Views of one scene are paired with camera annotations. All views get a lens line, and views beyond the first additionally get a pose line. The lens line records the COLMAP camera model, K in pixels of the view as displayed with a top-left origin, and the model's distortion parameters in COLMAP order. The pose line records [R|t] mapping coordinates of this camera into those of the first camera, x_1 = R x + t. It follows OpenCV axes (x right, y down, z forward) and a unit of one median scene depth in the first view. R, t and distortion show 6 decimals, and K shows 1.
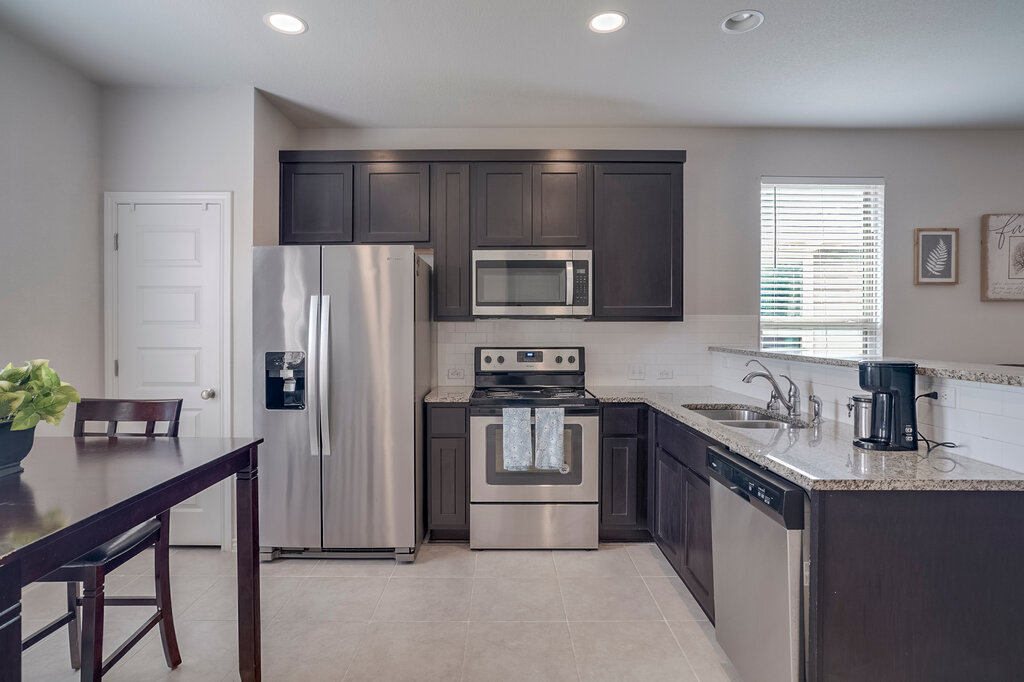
lens RADIAL K [[557.1, 0, 510.7], [0, 557.1, 333.9], [0, 0, 1]] dist [-0.053602, 0.039232]
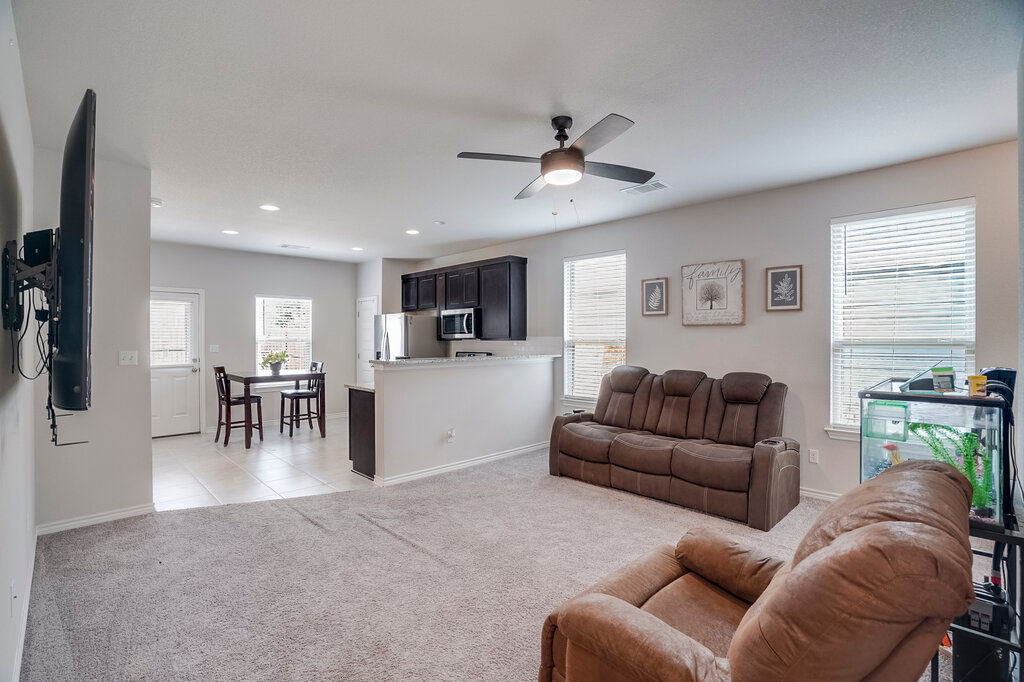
lens RADIAL K [[474.7, 0, 512.0], [0, 474.7, 341.0], [0, 0, 1]] dist [-0.025366, -0.000021]
pose [[0.697711, 0.003452, -0.716371, 1.606321], [-0.005427, 0.999985, -0.000468, -0.020378], [0.716359, 0.004214, 0.697719, -0.207902]]
